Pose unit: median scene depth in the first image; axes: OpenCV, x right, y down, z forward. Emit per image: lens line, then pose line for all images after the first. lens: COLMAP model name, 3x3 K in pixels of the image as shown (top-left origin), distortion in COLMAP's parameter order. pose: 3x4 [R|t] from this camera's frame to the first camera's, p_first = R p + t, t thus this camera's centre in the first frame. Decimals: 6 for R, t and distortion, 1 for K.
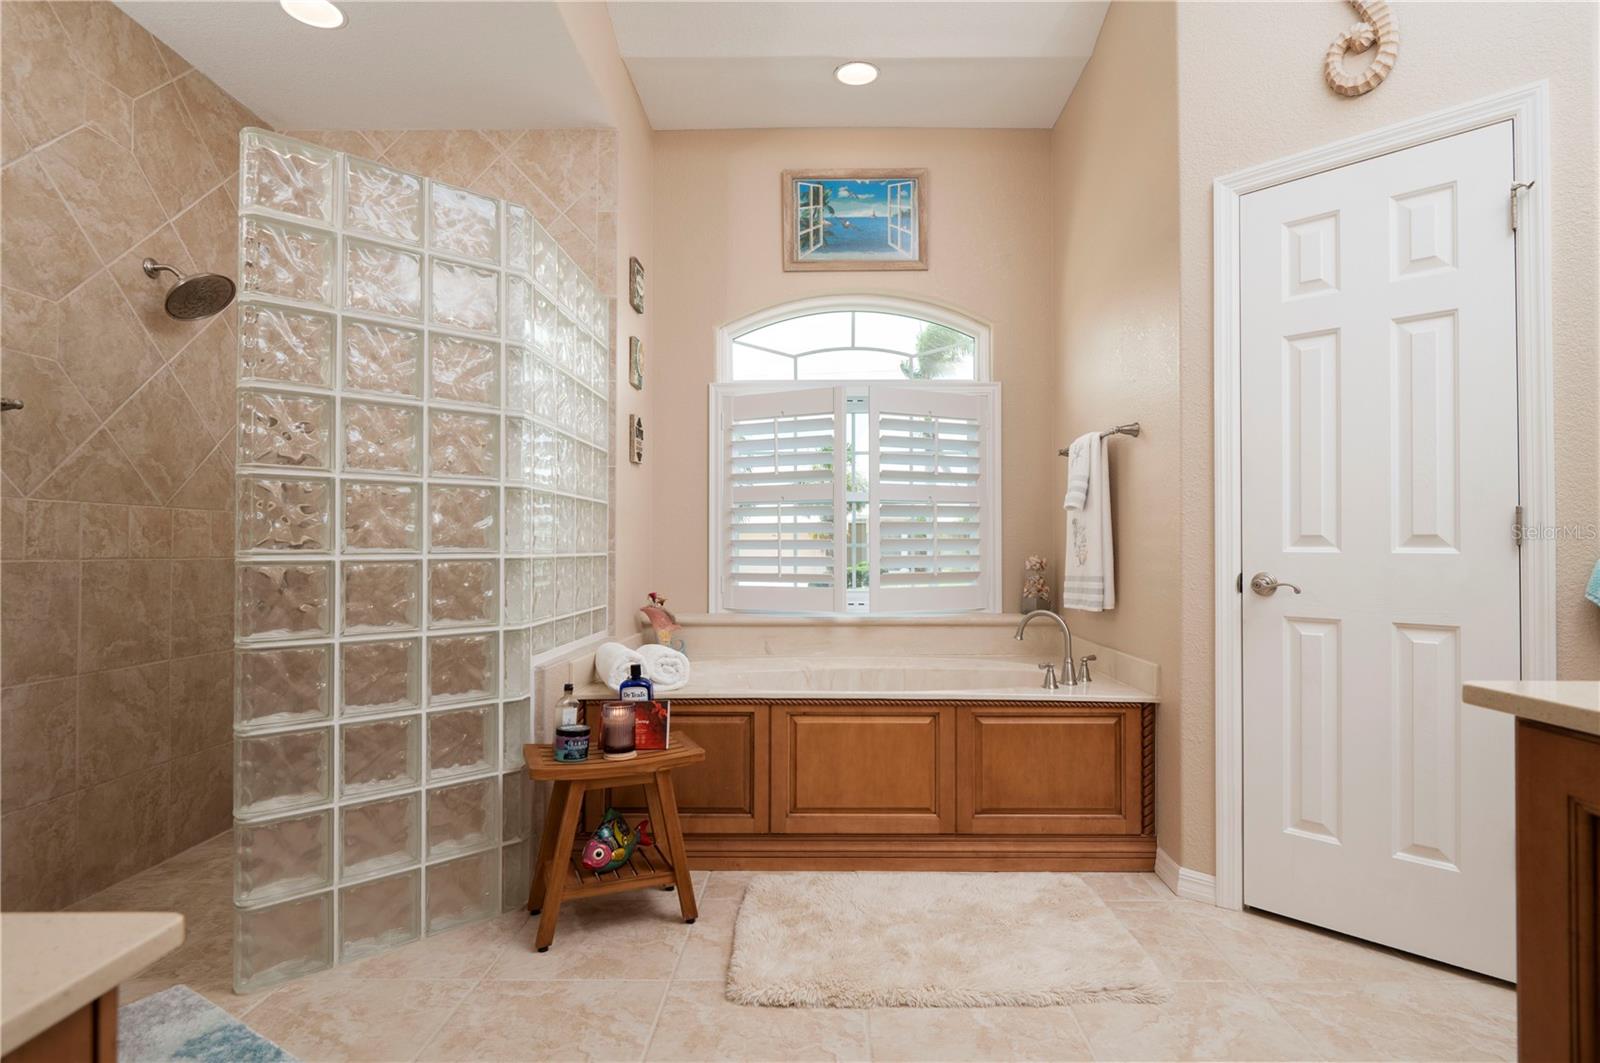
lens RADIAL K [[826.5, 0, 800.0], [0, 826.5, 531.5], [0, 0, 1]] dist [0.000454, -0.000115]
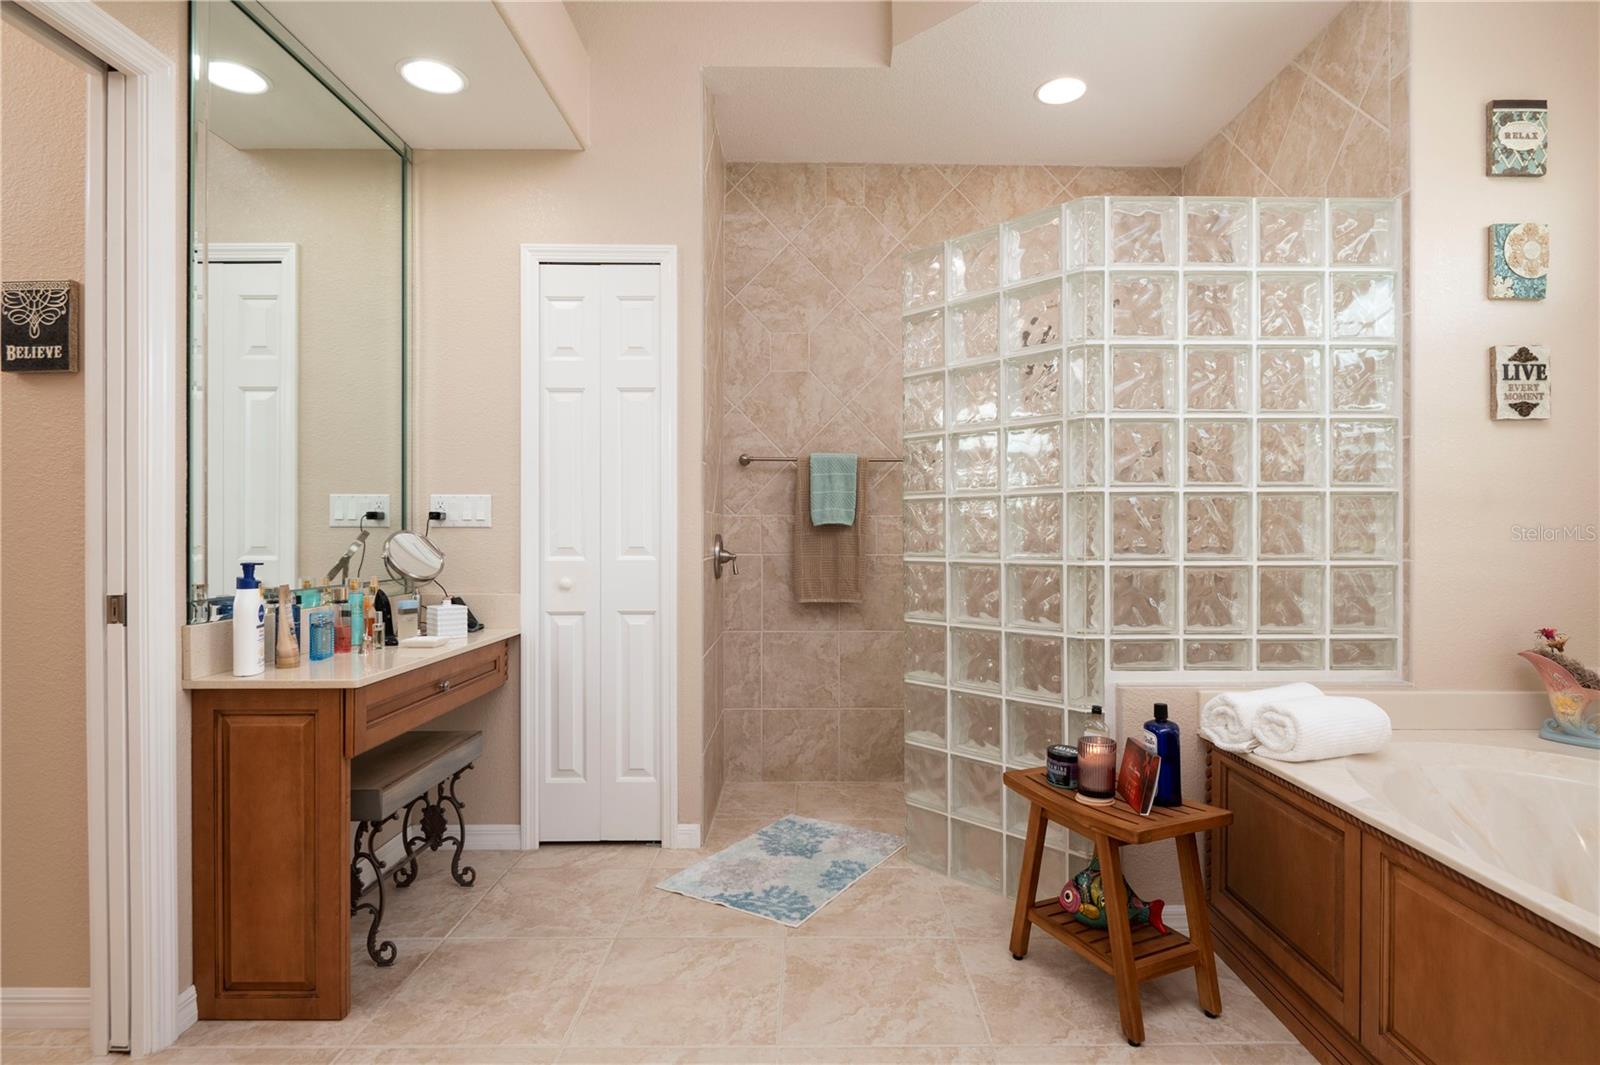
lens RADIAL K [[790.9, 0, 800.0], [0, 790.9, 532.5], [0, 0, 1]] dist [-0.028613, 0.000226]
pose [[0.021296, -0.001672, -0.999772, 0.580481], [0.015142, 0.999884, -0.001350, -0.007002], [0.999659, -0.015110, 0.021318, 0.676156]]
